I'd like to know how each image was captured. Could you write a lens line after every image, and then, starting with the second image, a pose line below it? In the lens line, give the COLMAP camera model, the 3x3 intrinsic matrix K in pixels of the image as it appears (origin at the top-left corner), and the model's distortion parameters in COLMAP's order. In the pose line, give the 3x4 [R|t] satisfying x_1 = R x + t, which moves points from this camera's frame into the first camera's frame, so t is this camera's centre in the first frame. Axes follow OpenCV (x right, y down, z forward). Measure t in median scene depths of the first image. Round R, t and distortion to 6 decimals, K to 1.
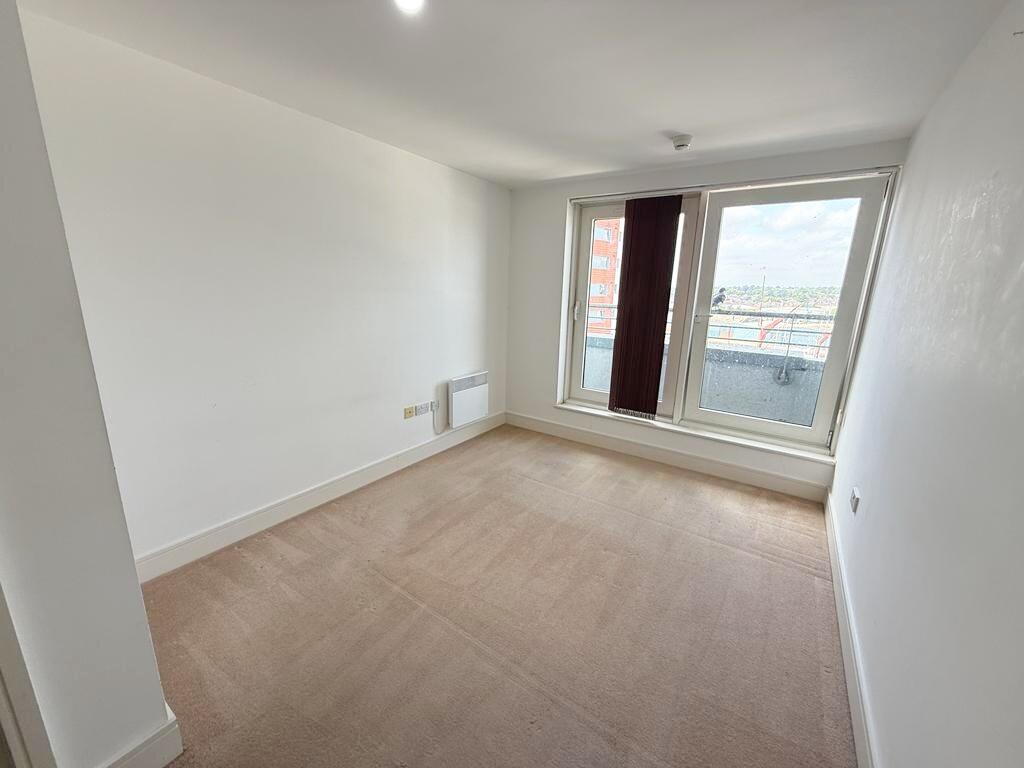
lens RADIAL K [[408.9, 0, 512.0], [0, 408.9, 384.0], [0, 0, 1]] dist [-0.000686, -0.000103]
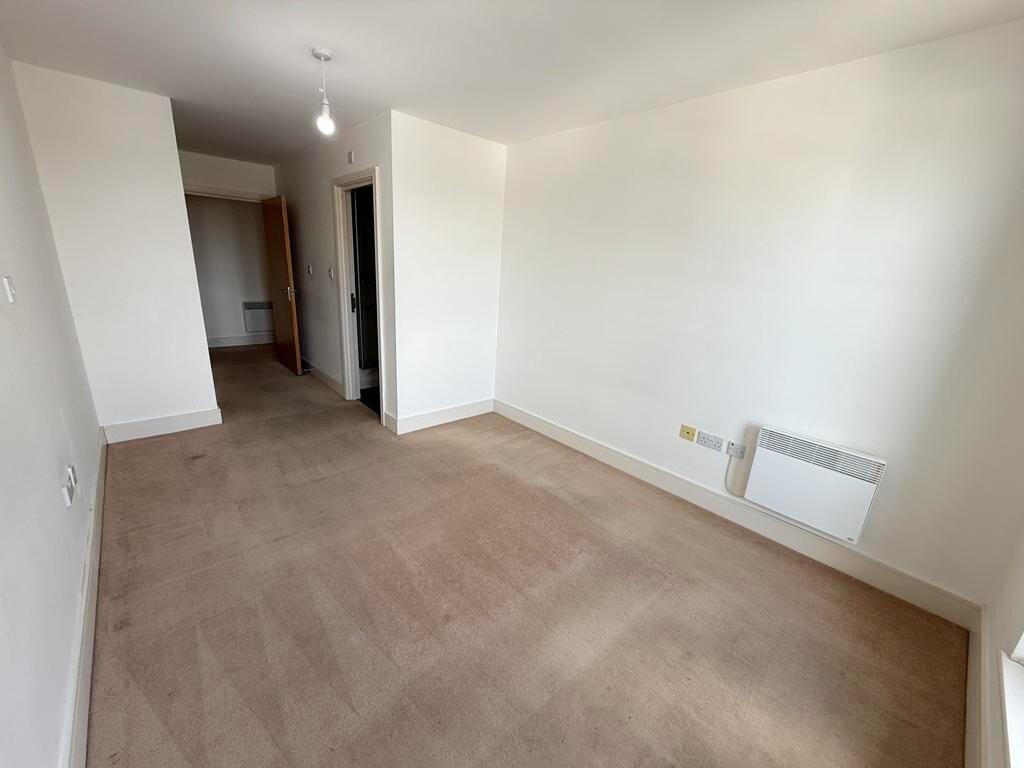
lens RADIAL K [[408.9, 0, 512.0], [0, 408.9, 384.0], [0, 0, 1]] dist [-0.000686, -0.000103]
pose [[-0.237188, 0.233592, -0.942961, 0.517740], [-0.286702, 0.910595, 0.297690, -0.144099], [0.928194, 0.340958, -0.149011, 0.711429]]
